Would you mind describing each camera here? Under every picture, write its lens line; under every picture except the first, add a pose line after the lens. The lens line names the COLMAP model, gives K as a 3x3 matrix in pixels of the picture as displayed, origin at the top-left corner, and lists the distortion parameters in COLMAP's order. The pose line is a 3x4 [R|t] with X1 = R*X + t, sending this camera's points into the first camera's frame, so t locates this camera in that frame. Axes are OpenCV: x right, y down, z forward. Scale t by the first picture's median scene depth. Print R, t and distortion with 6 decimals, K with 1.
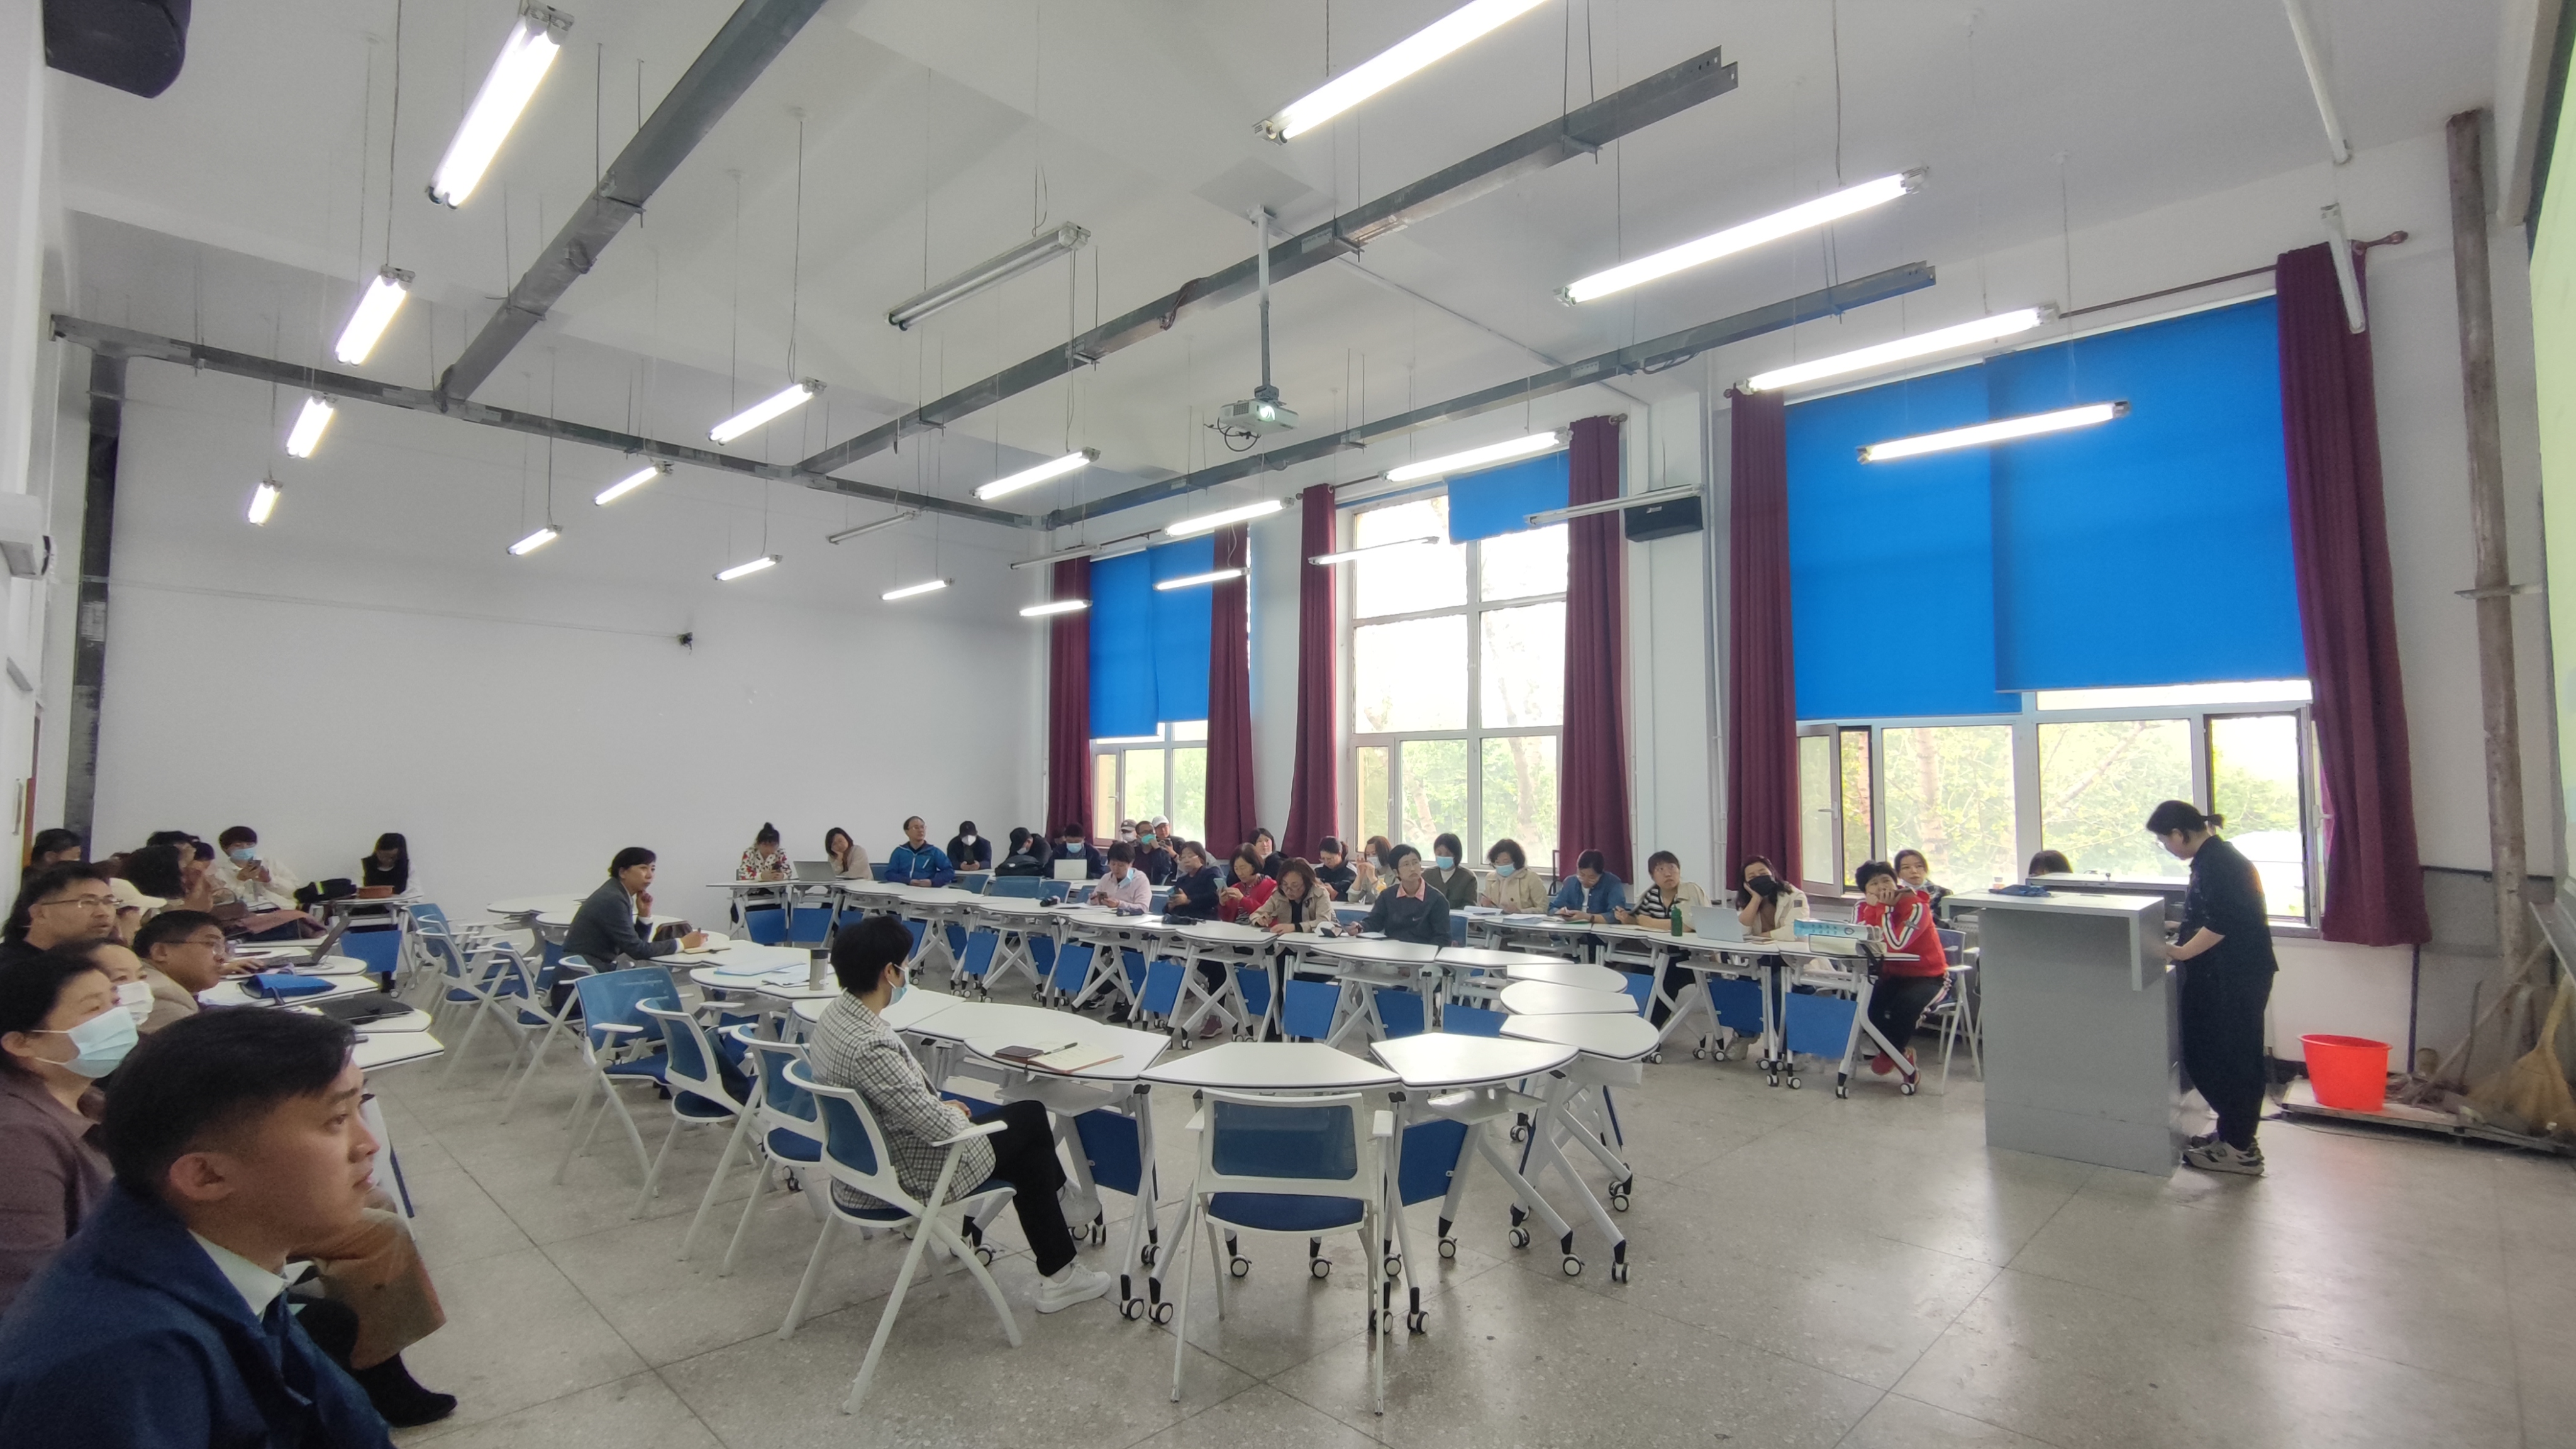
lens RADIAL K [[1176.0, 0, 1274.6], [0, 1176.0, 706.2], [0, 0, 1]] dist [-0.004626, -0.002485]
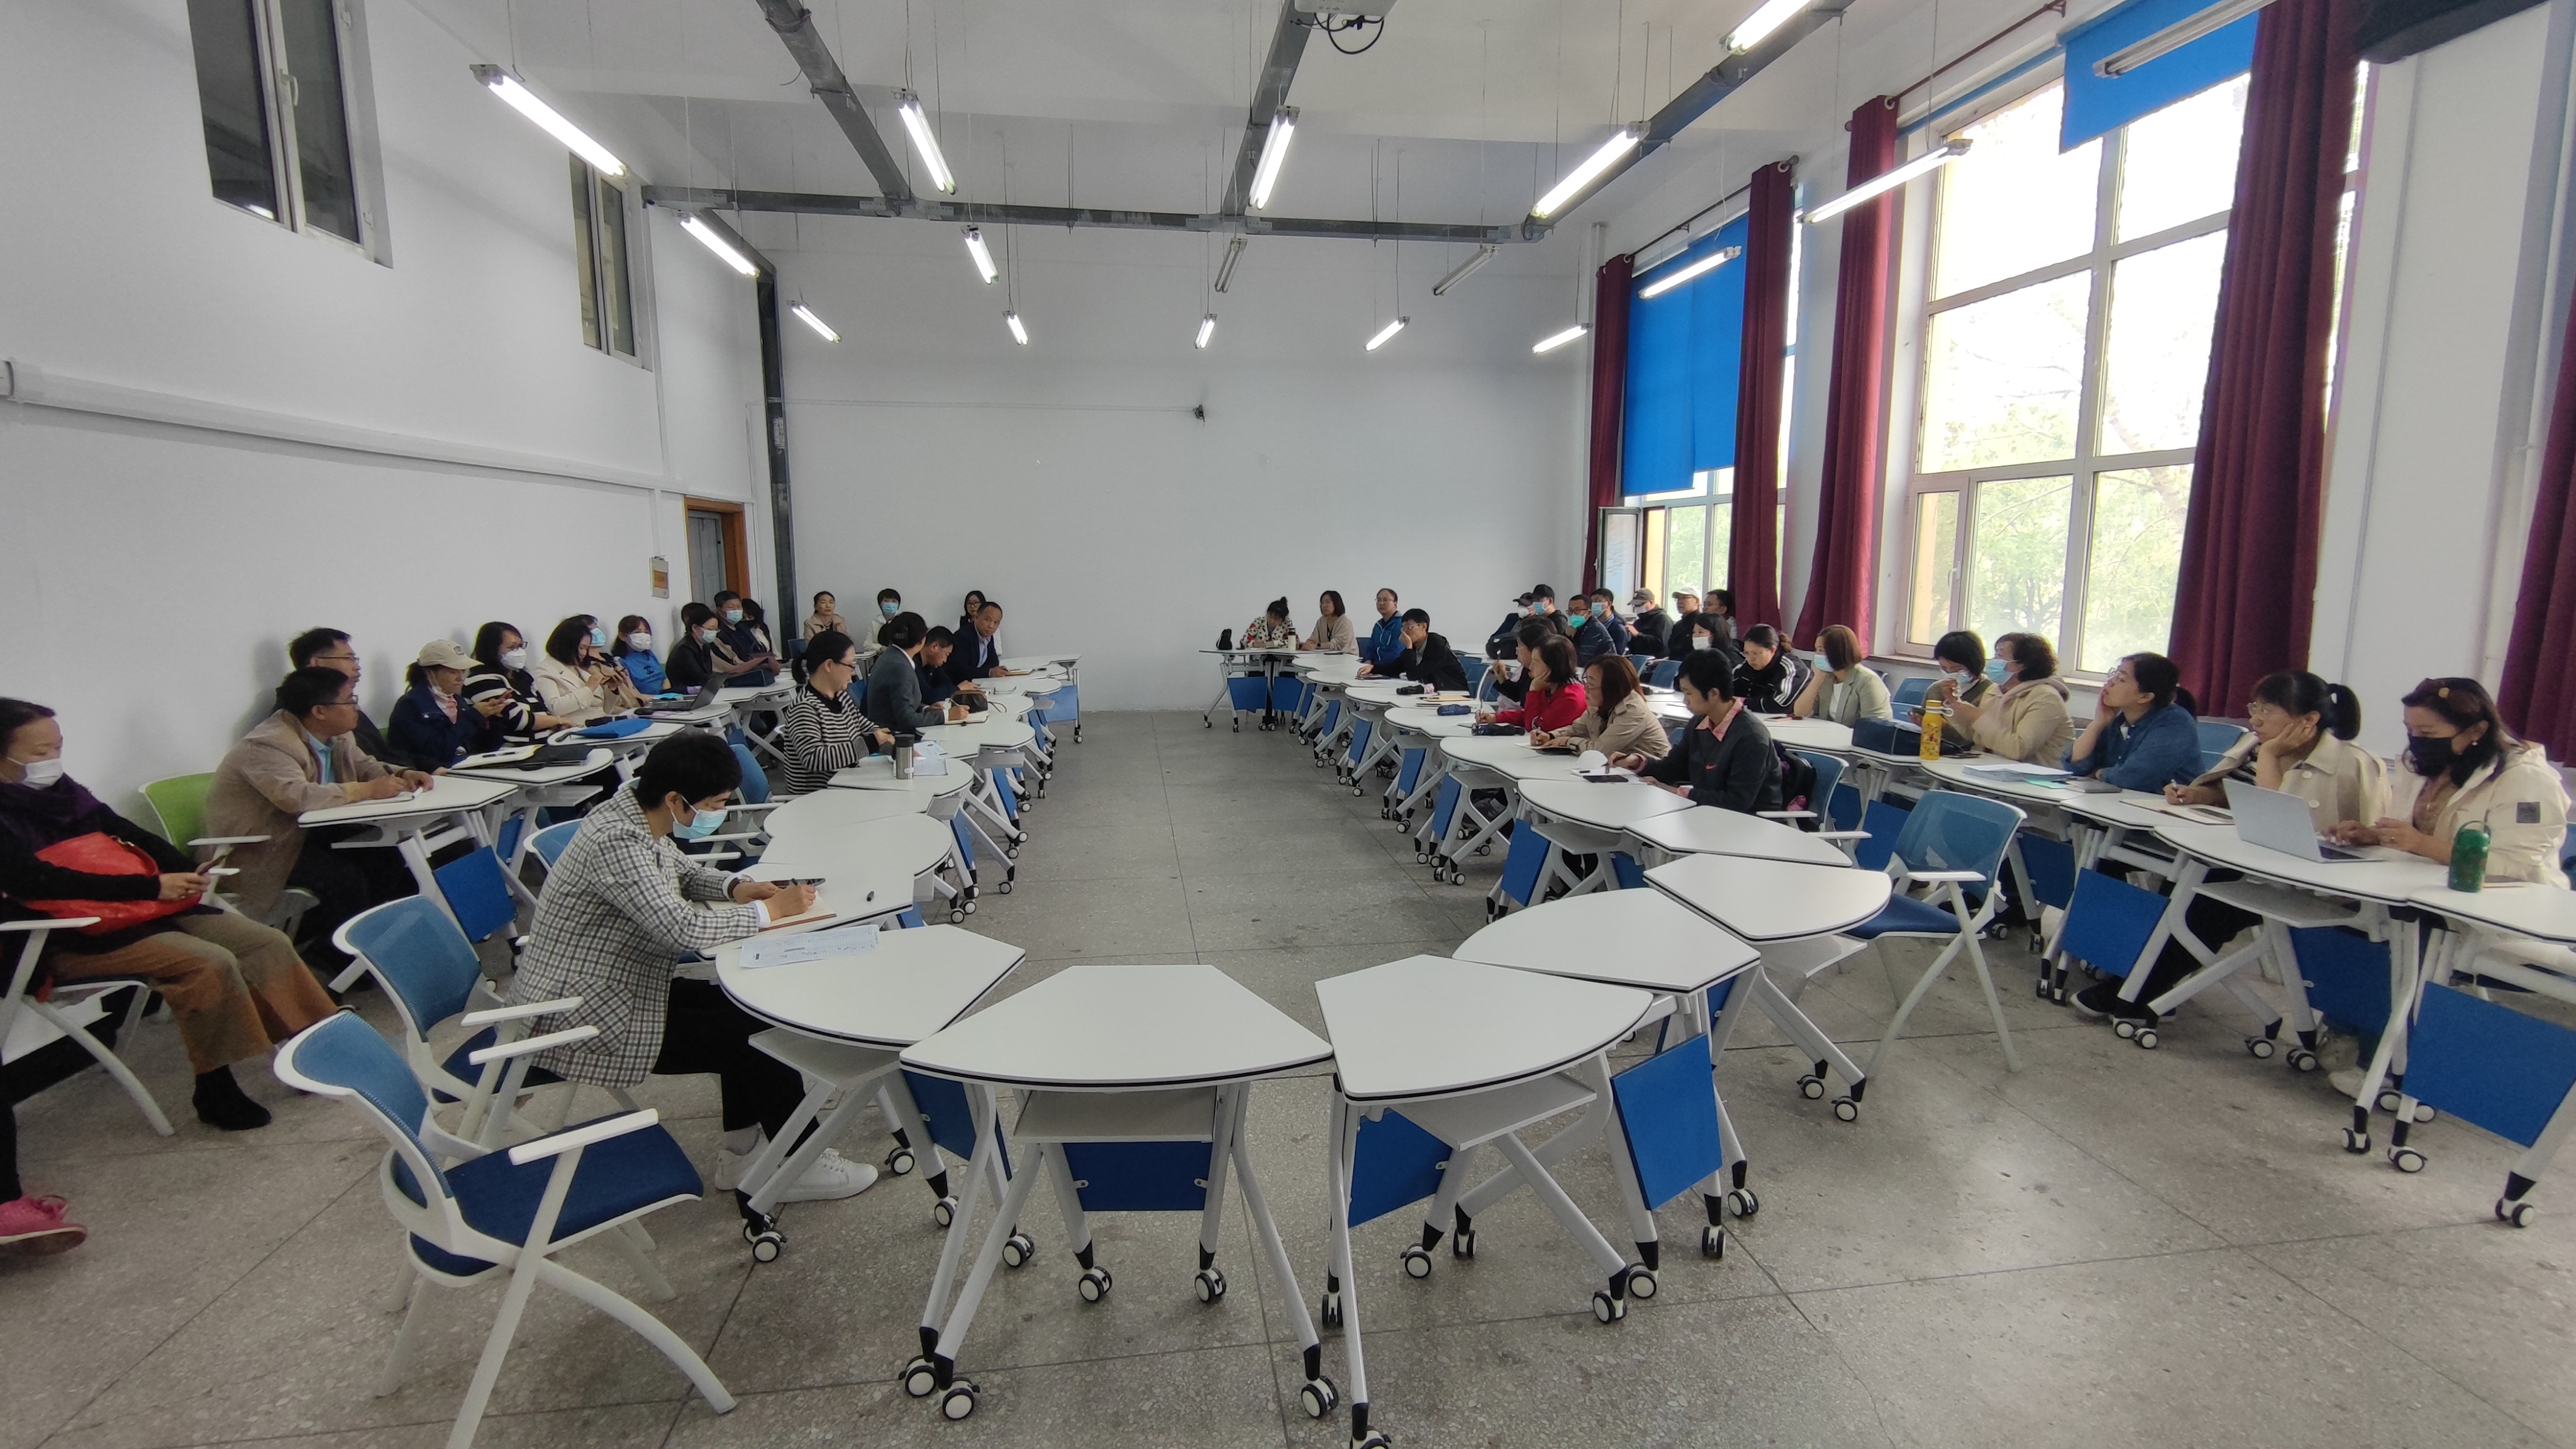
lens RADIAL K [[1176.0, 0, 1292.3], [0, 1176.0, 718.6], [0, 0, 1]] dist [-0.004626, -0.002485]
pose [[0.795872, 0.076132, -0.600660, 0.203633], [0.051615, 0.979921, 0.192591, 0.011798], [0.603261, -0.184281, 0.775961, 0.215523]]
